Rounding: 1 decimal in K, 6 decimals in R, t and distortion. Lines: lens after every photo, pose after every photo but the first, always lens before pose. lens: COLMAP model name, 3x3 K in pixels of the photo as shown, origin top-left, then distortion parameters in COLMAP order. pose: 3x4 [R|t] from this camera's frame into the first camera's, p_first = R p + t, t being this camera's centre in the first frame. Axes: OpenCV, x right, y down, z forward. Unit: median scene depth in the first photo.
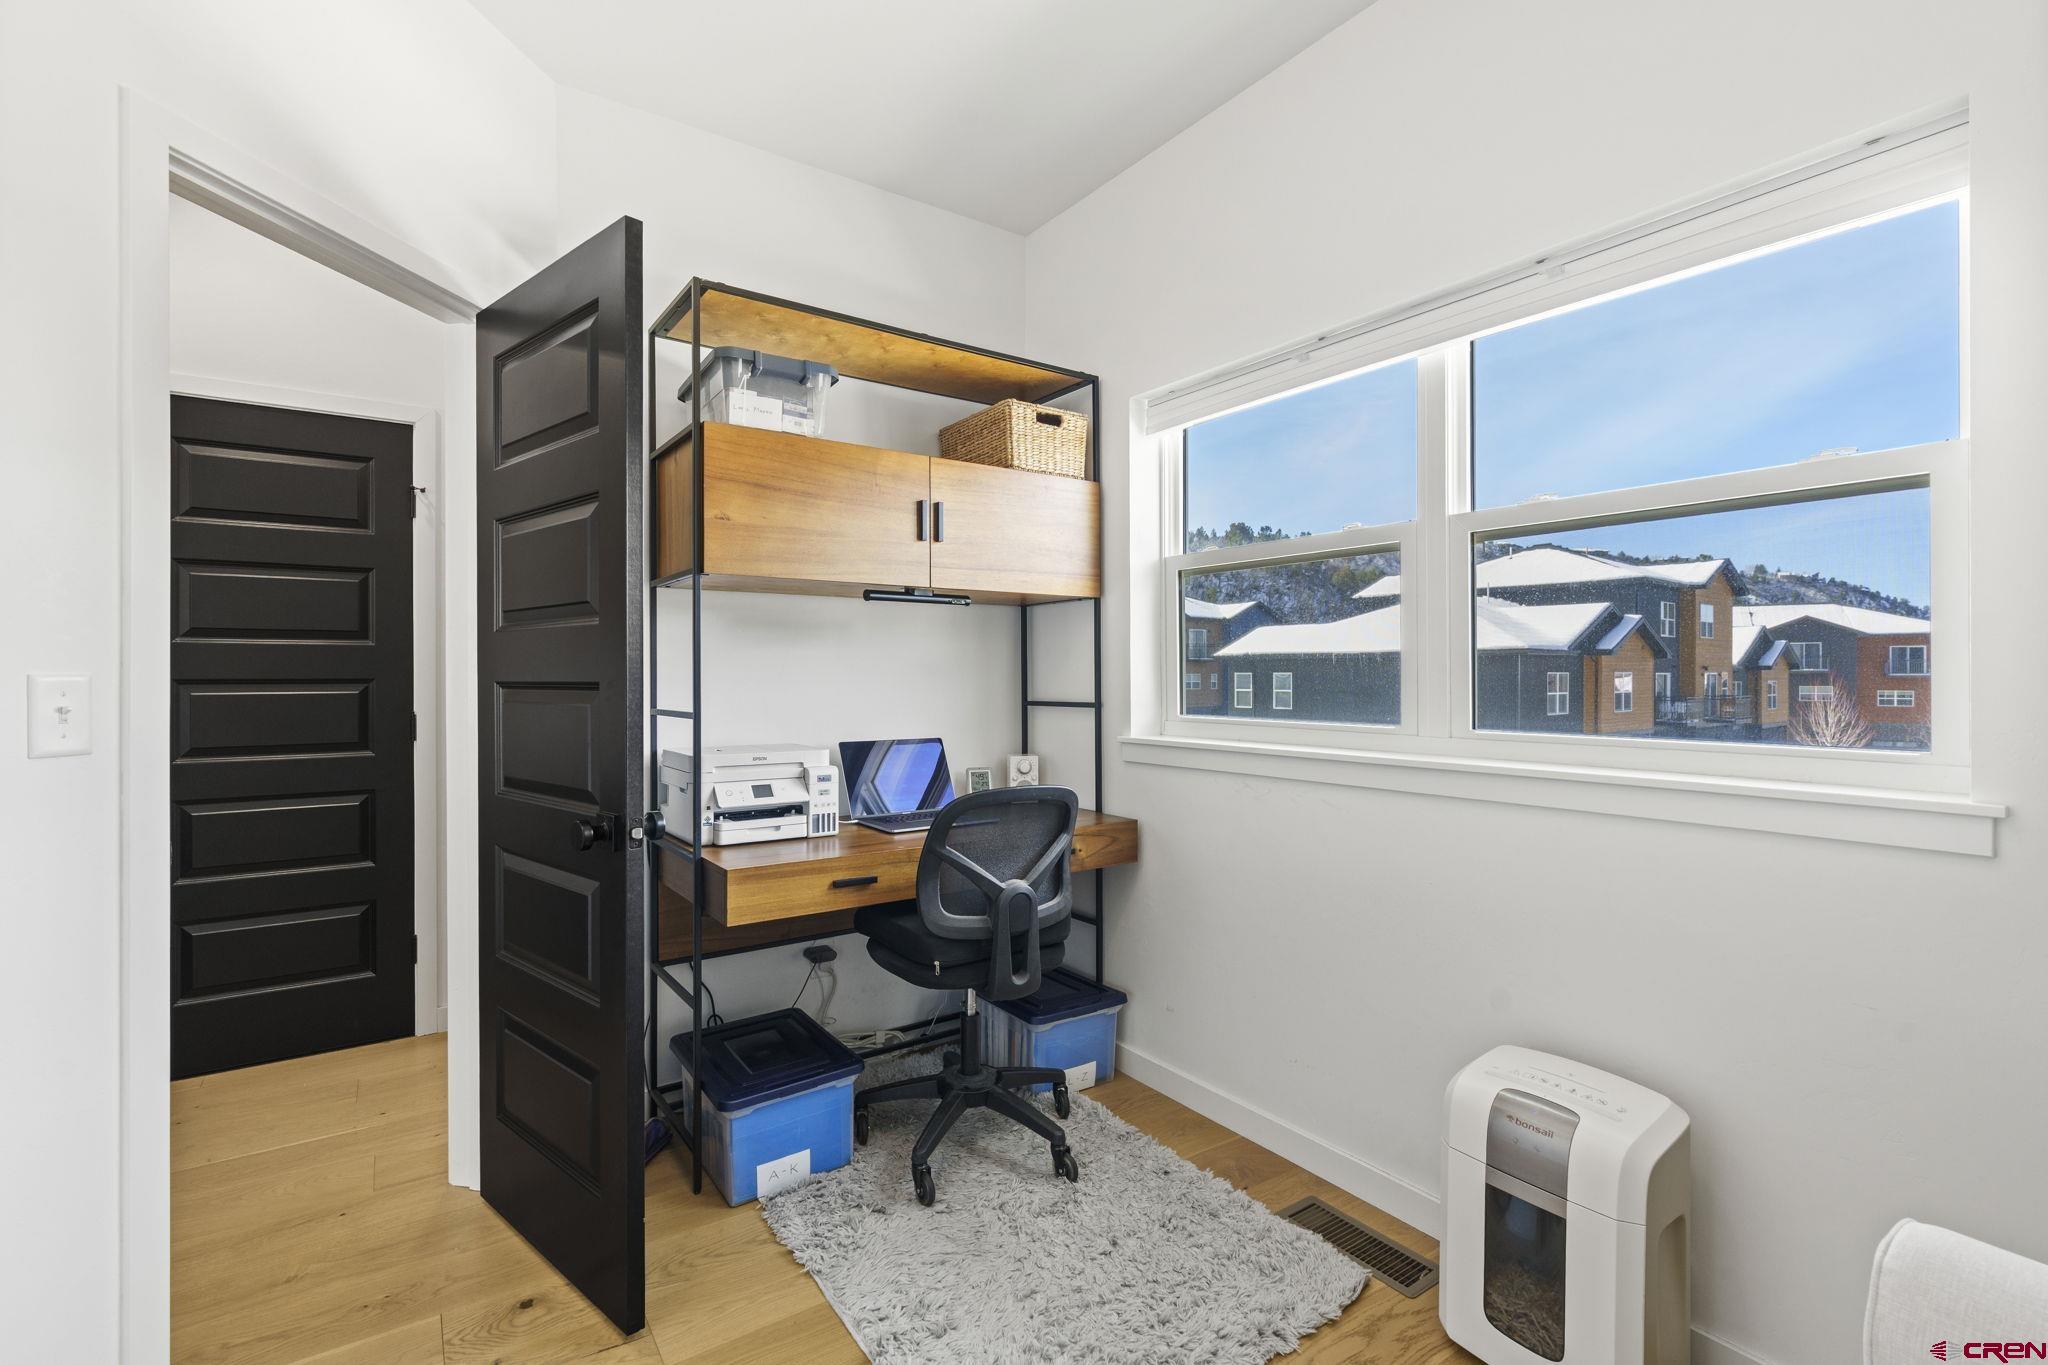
lens RADIAL K [[926.6, 0, 1024.4], [0, 926.6, 683.0], [0, 0, 1]] dist [0.000129, 0.000614]
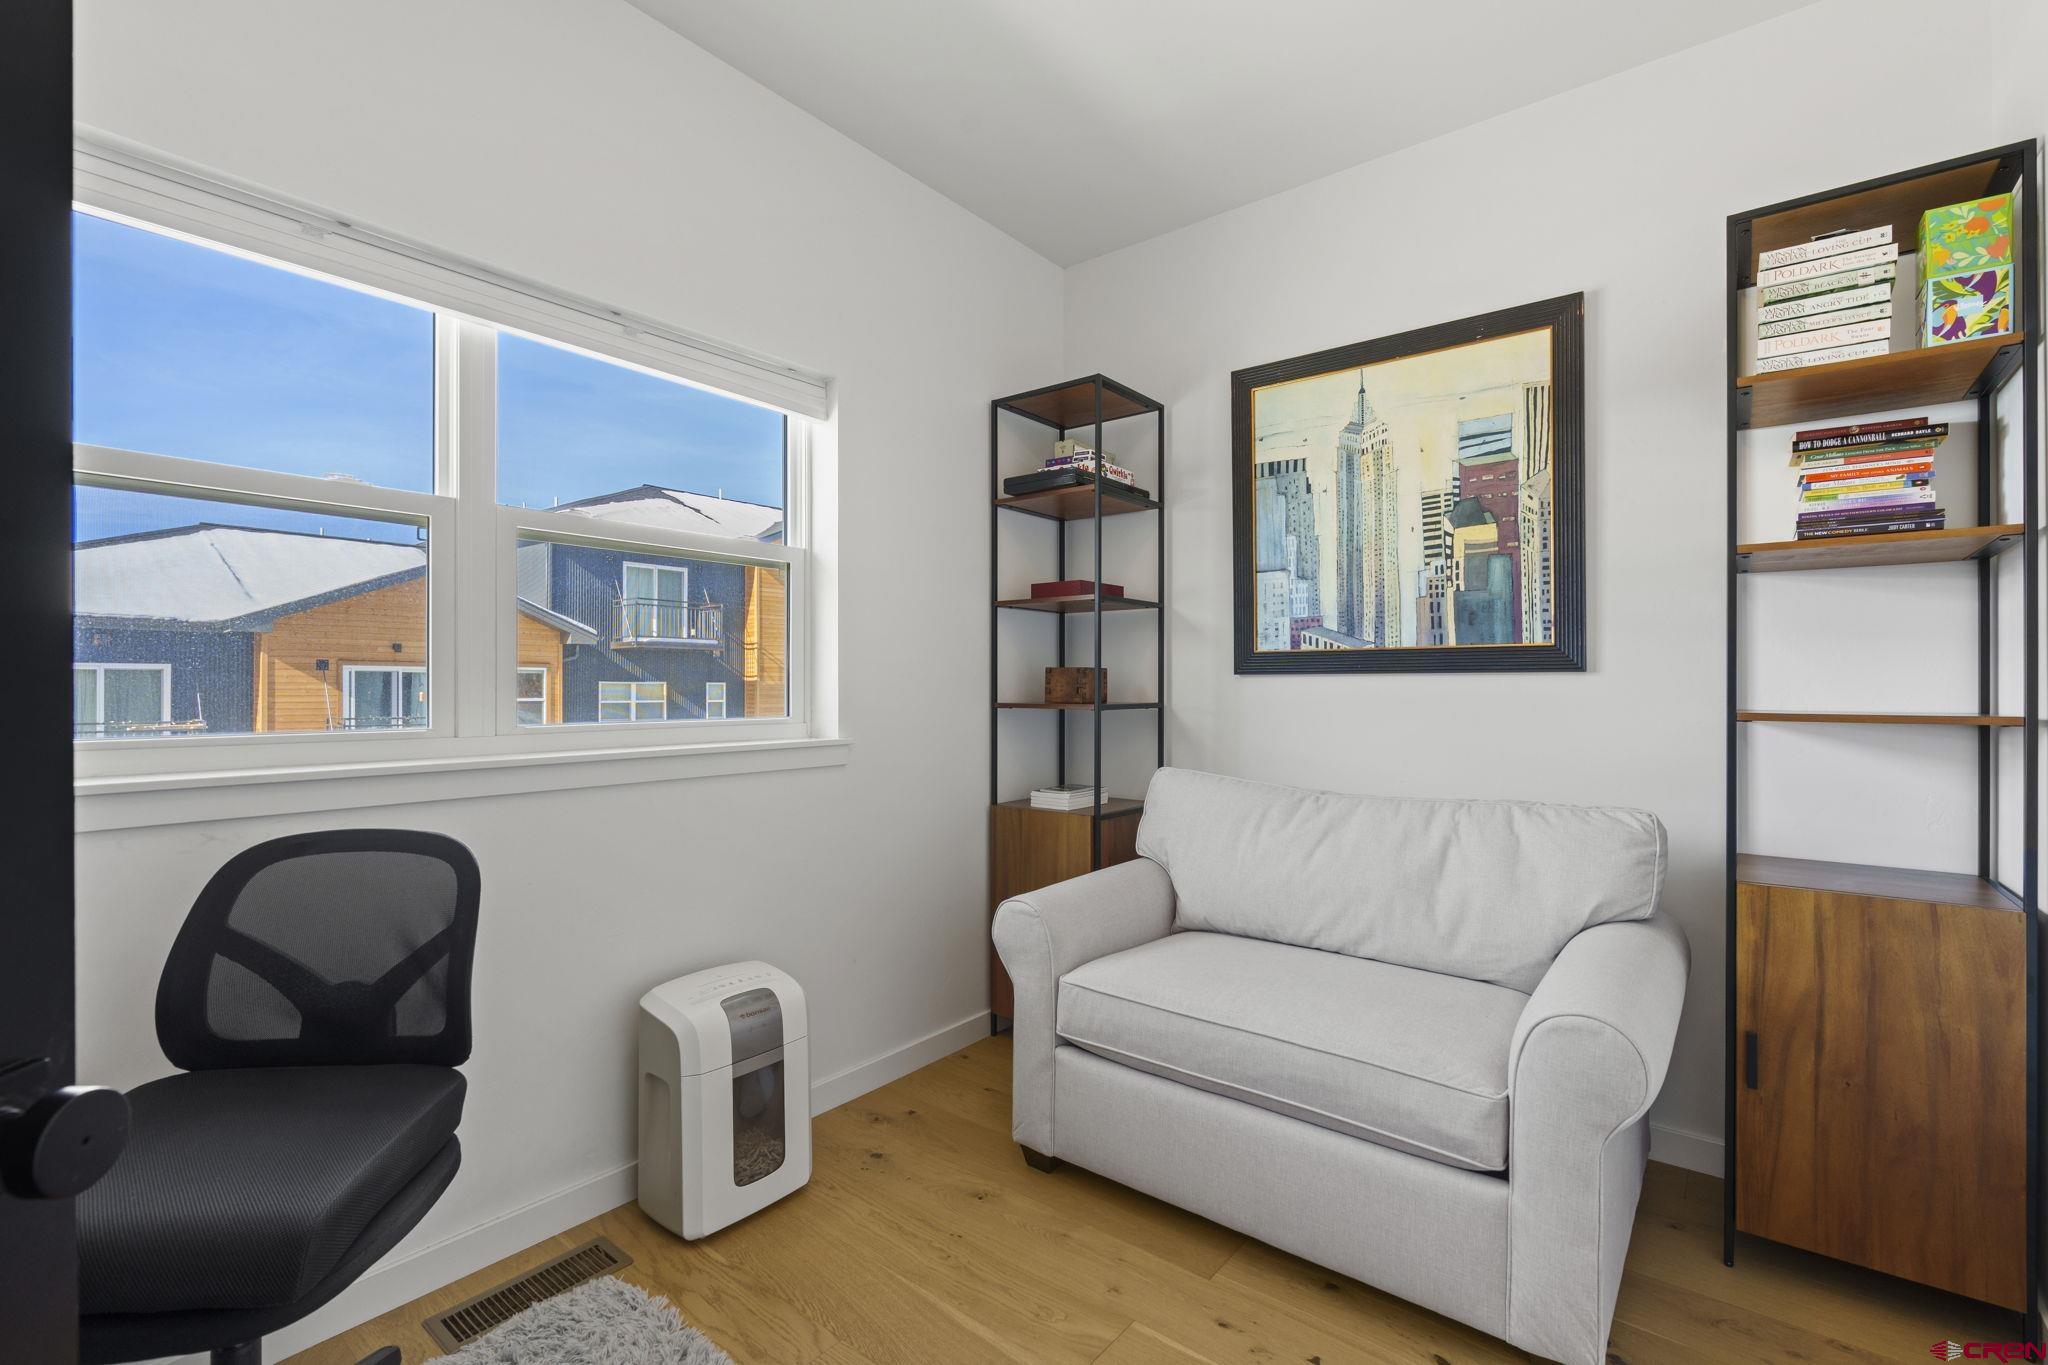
lens RADIAL K [[914.3, 0, 1023.7], [0, 914.3, 677.4], [0, 0, 1]] dist [0.001463, -0.000054]
pose [[-0.270811, 0.003378, 0.962627, -0.089718], [0.005451, 0.999983, -0.001976, 0.000799], [-0.962617, 0.004712, -0.270825, 0.108738]]
